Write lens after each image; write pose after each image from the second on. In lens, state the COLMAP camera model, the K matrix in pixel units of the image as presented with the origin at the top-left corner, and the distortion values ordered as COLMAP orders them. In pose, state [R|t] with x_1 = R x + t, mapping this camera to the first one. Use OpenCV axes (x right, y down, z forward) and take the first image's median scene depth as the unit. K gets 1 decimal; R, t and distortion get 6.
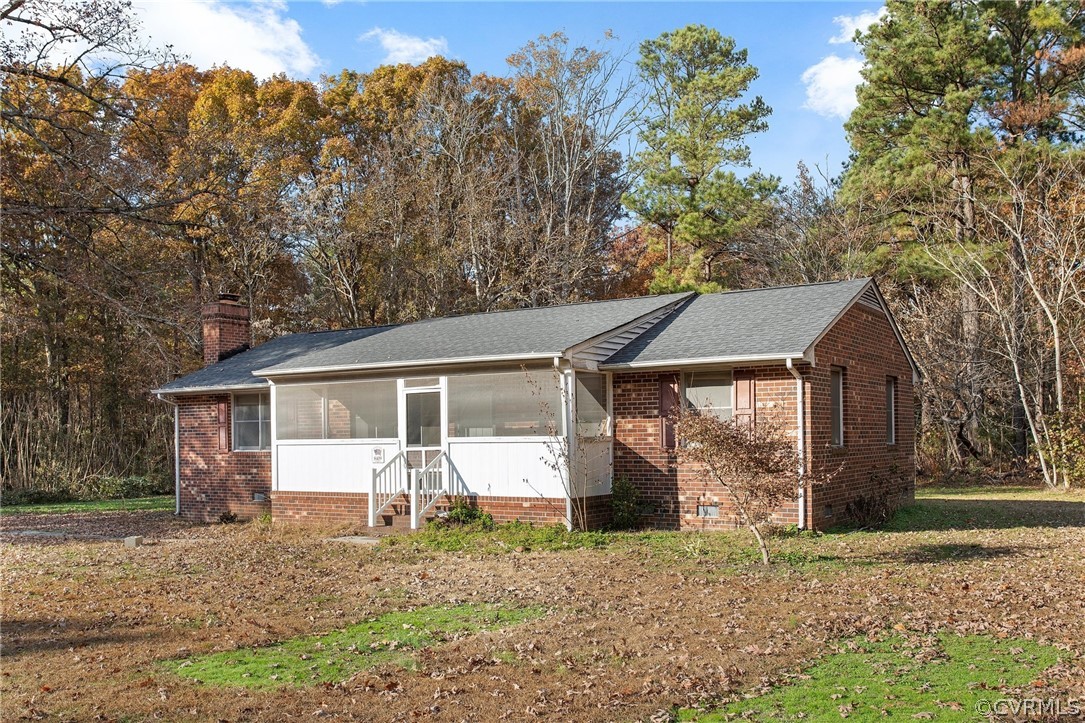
lens RADIAL K [[955.6, 0, 545.0], [0, 955.6, 438.8], [0, 0, 1]] dist [-0.001415, 0.014400]
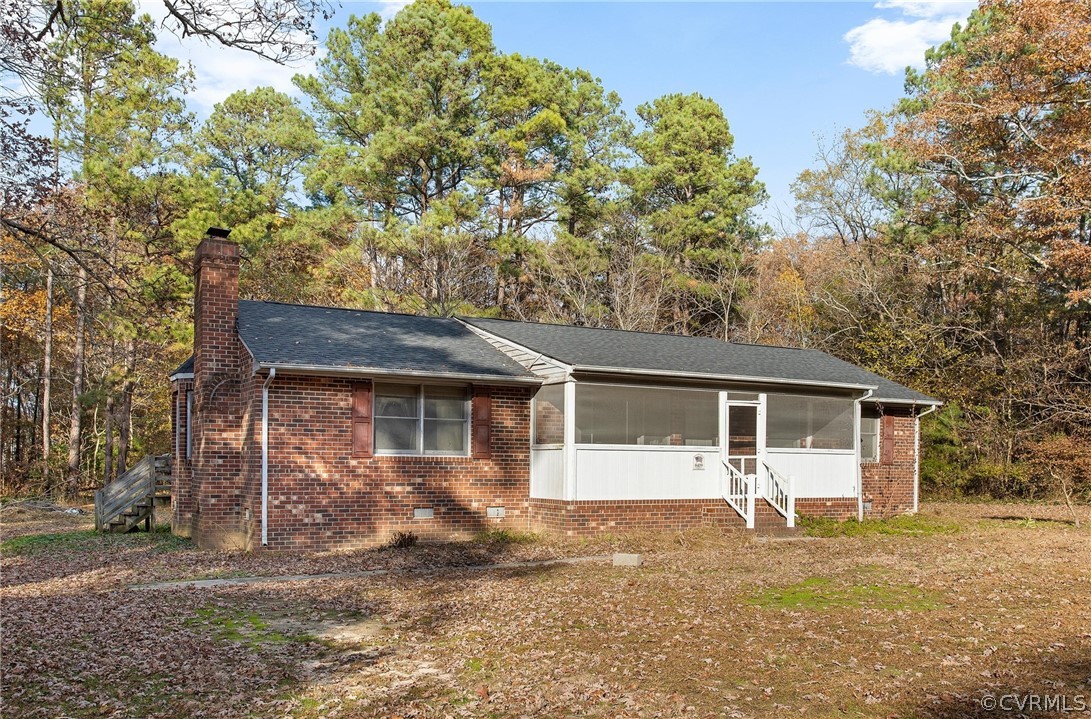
lens RADIAL K [[980.9, 0, 541.1], [0, 980.9, 435.1], [0, 0, 1]] dist [0.000604, -0.000301]
pose [[0.477164, 0.045893, 0.877615, -1.214794], [-0.014483, 0.998911, -0.044362, 0.038141], [-0.878695, 0.008457, 0.477309, 0.653798]]
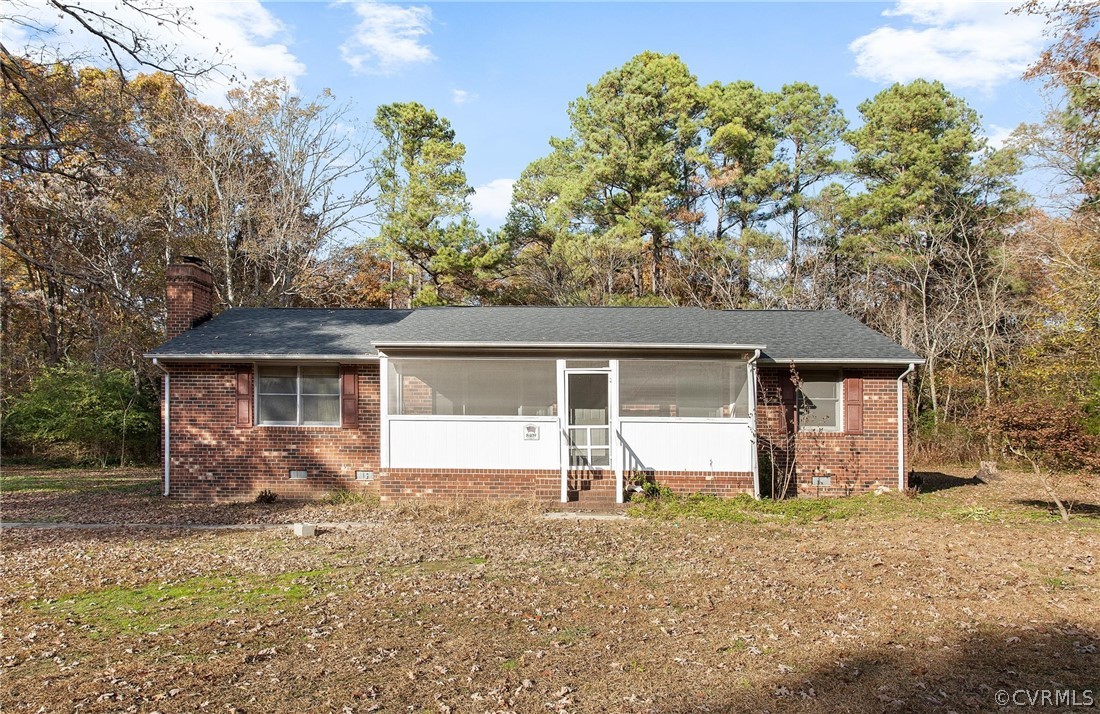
lens RADIAL K [[705.2, 0, 545.9], [0, 705.2, 409.8], [0, 0, 1]] dist [-0.009458, -0.001790]
pose [[0.858830, 0.033235, 0.511182, -0.557655], [-0.020628, 0.999327, -0.030316, 0.015869], [-0.511846, 0.015492, 0.858938, 0.347710]]
